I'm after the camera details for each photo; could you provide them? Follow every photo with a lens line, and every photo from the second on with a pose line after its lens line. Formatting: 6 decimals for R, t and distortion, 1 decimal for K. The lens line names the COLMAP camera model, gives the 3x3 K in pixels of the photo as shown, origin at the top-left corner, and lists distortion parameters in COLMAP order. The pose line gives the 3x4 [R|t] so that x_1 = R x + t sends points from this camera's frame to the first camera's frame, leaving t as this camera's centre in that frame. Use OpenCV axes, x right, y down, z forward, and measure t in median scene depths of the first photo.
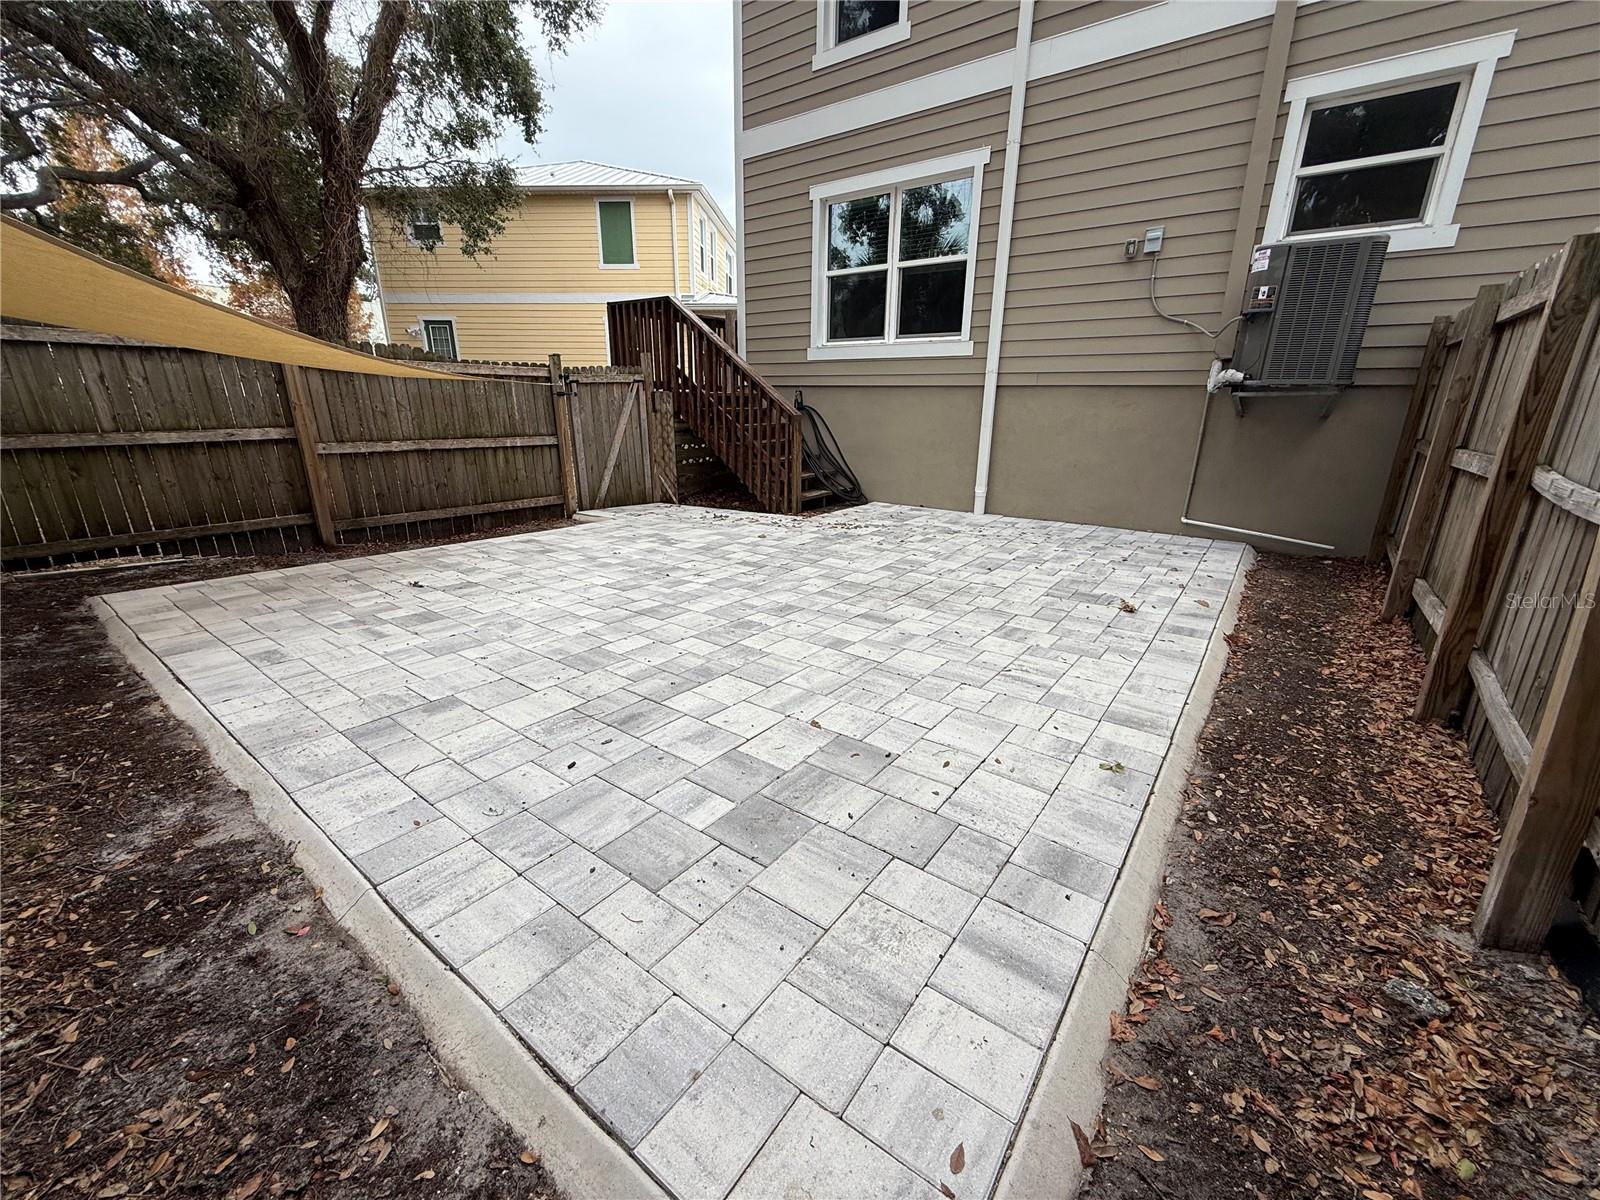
lens RADIAL K [[639.1, 0, 795.1], [0, 639.1, 596.5], [0, 0, 1]] dist [-0.002333, 0.001432]
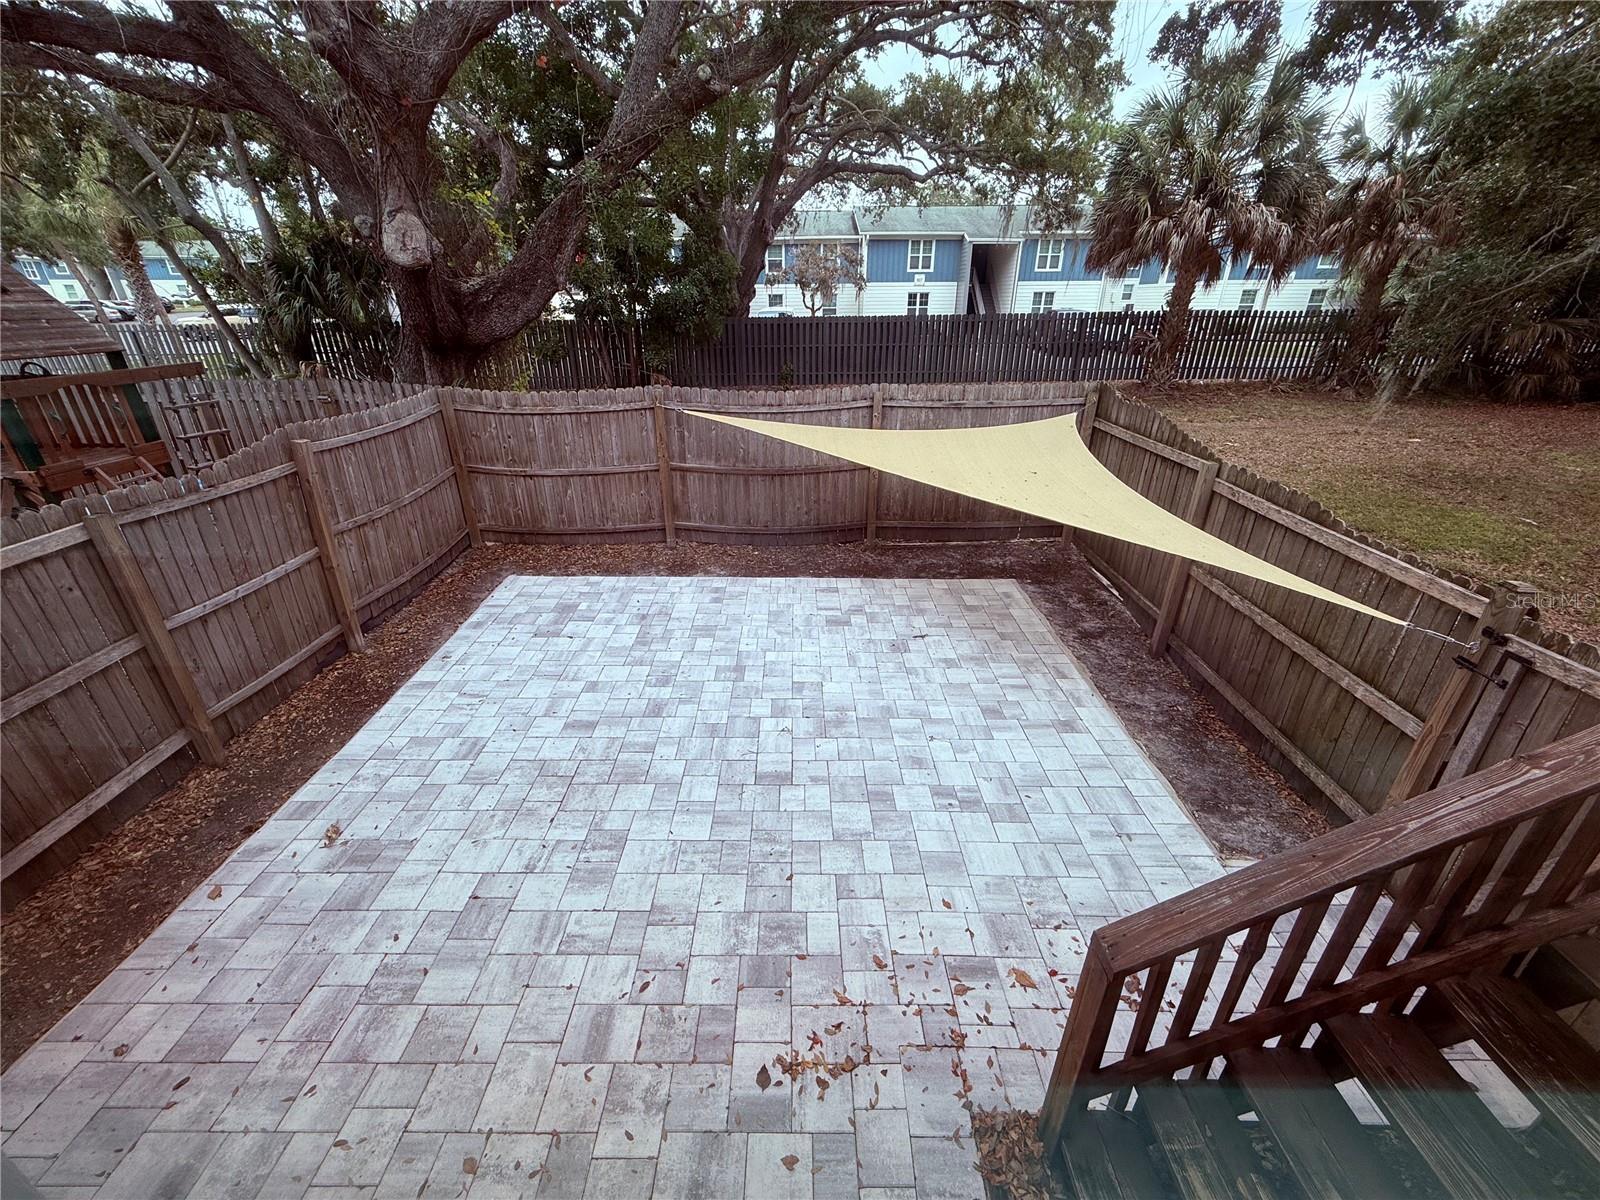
lens RADIAL K [[639.1, 0, 795.6], [0, 639.1, 601.9], [0, 0, 1]] dist [-0.002333, 0.001432]
pose [[-0.797970, 0.253137, -0.546960, 0.396251], [-0.178712, 0.767326, 0.615851, -0.955227], [0.575592, 0.589179, -0.567065, 1.717401]]
